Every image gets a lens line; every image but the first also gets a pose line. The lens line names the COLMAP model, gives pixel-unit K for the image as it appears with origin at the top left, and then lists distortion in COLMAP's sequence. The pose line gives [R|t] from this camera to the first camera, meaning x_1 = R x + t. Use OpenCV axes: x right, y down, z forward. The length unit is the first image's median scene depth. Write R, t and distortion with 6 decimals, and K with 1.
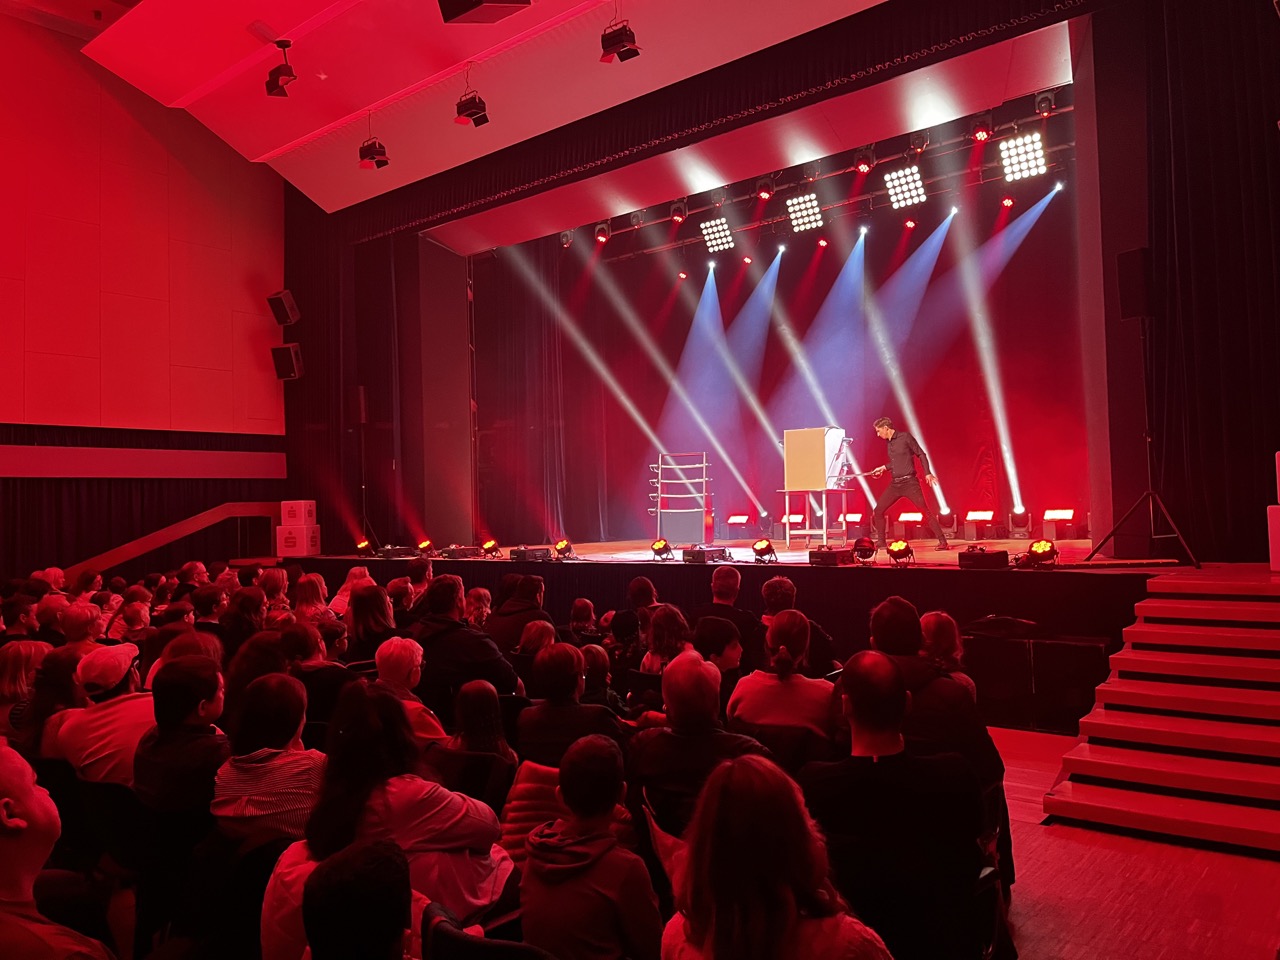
lens RADIAL K [[962.4, 0, 639.1], [0, 962.4, 473.1], [0, 0, 1]] dist [-0.005178, -0.029641]
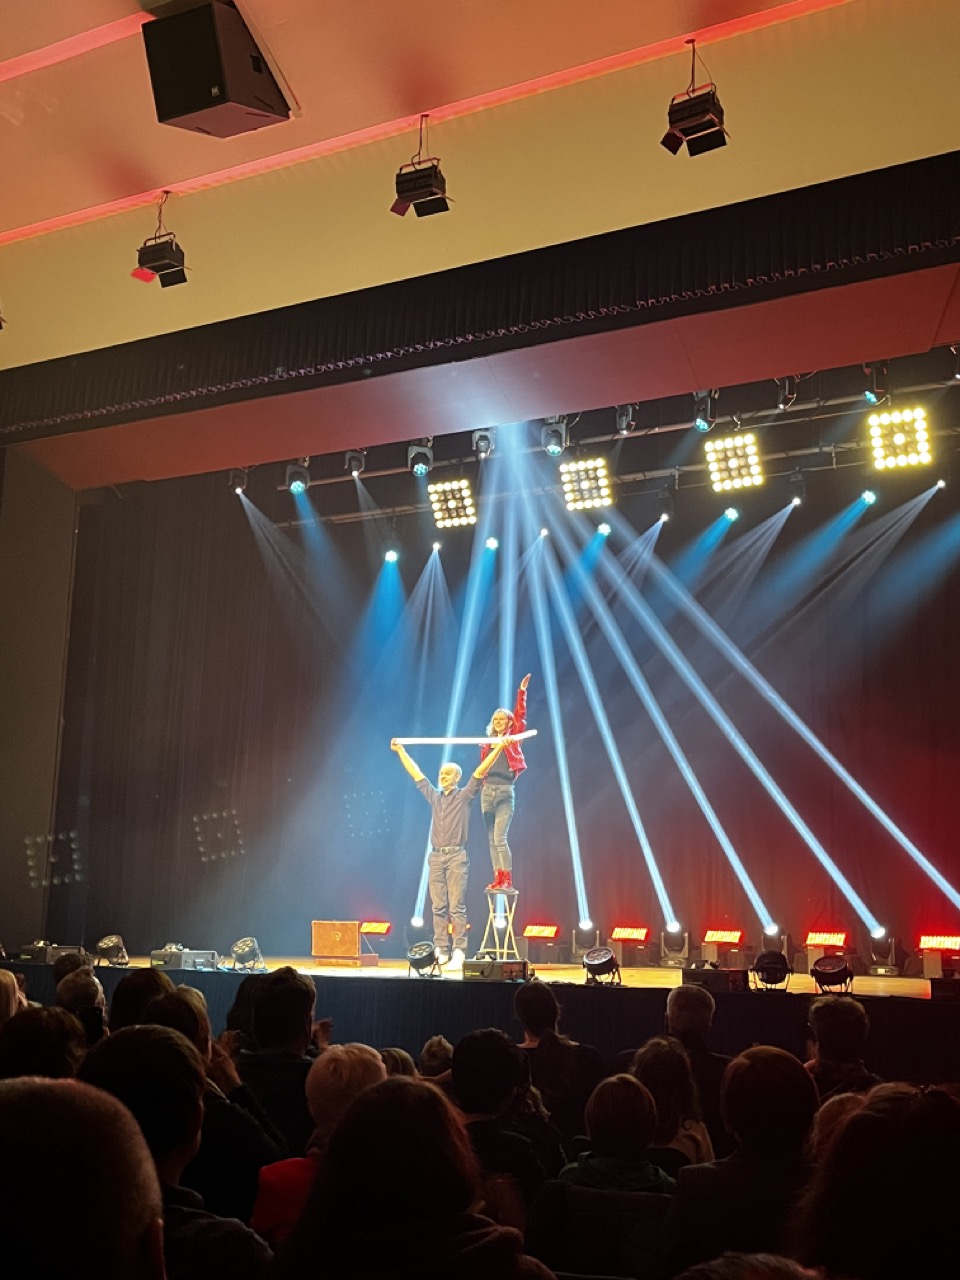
lens RADIAL K [[1359.4, 0, 468.9], [0, 1359.4, 680.2], [0, 0, 1]] dist [-0.013715, 0.000000]
pose [[0.977454, 0.081999, 0.194574, -0.101178], [-0.056463, 0.989460, -0.133342, 0.008437], [-0.203458, 0.119350, 0.971782, 0.084521]]
